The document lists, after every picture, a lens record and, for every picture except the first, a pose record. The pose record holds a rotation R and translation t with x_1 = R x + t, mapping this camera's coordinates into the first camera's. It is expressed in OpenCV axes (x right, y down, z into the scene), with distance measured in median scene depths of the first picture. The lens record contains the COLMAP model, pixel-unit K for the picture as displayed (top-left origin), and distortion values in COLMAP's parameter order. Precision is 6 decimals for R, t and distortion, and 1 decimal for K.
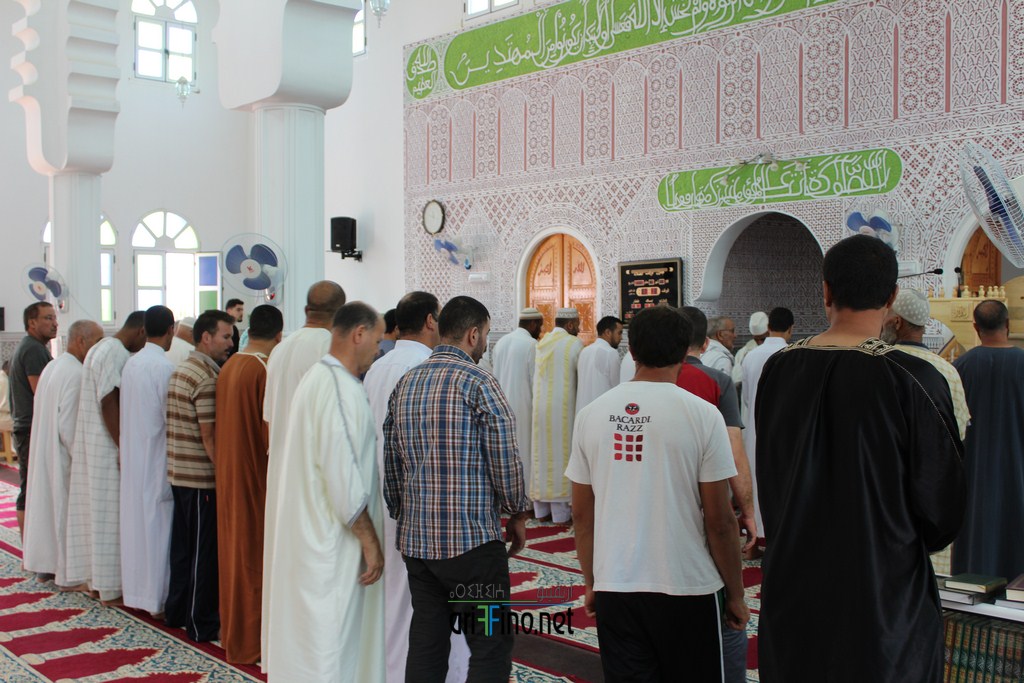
lens RADIAL K [[1202.0, 0, 512.0], [0, 1202.0, 341.5], [0, 0, 1]] dist [-0.095596, 0.252869]
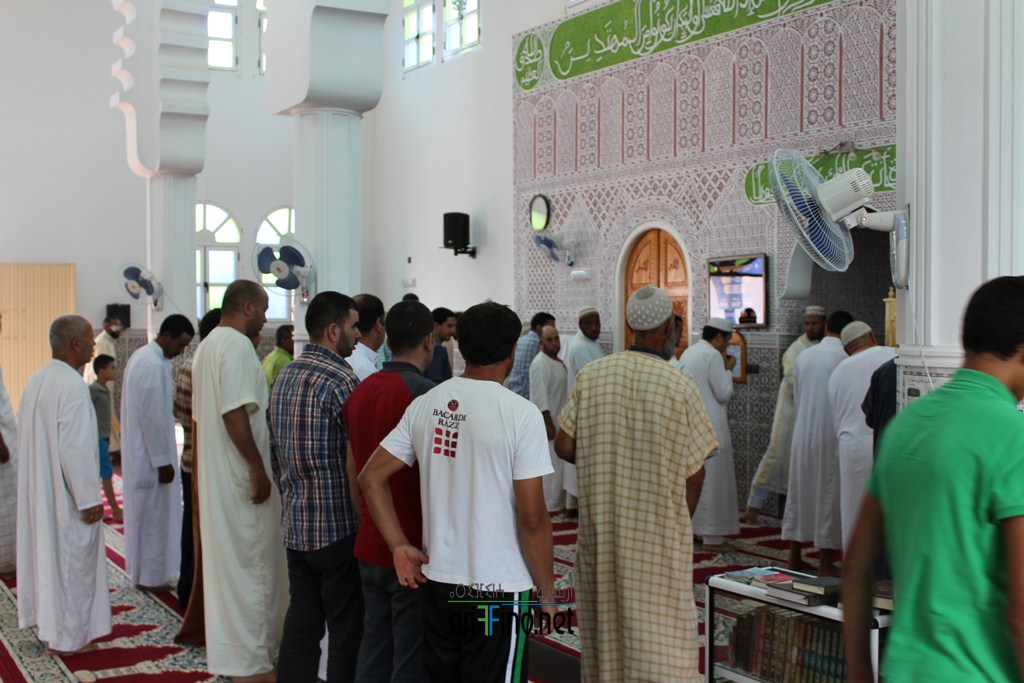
lens RADIAL K [[1306.2, 0, 514.0], [0, 1306.2, 313.6], [0, 0, 1]] dist [-0.006772, -0.007089]
pose [[0.981804, 0.001234, -0.189893, 0.130430], [-0.004632, 0.999837, -0.017453, -0.003591], [0.189840, 0.018016, 0.981650, -0.042039]]
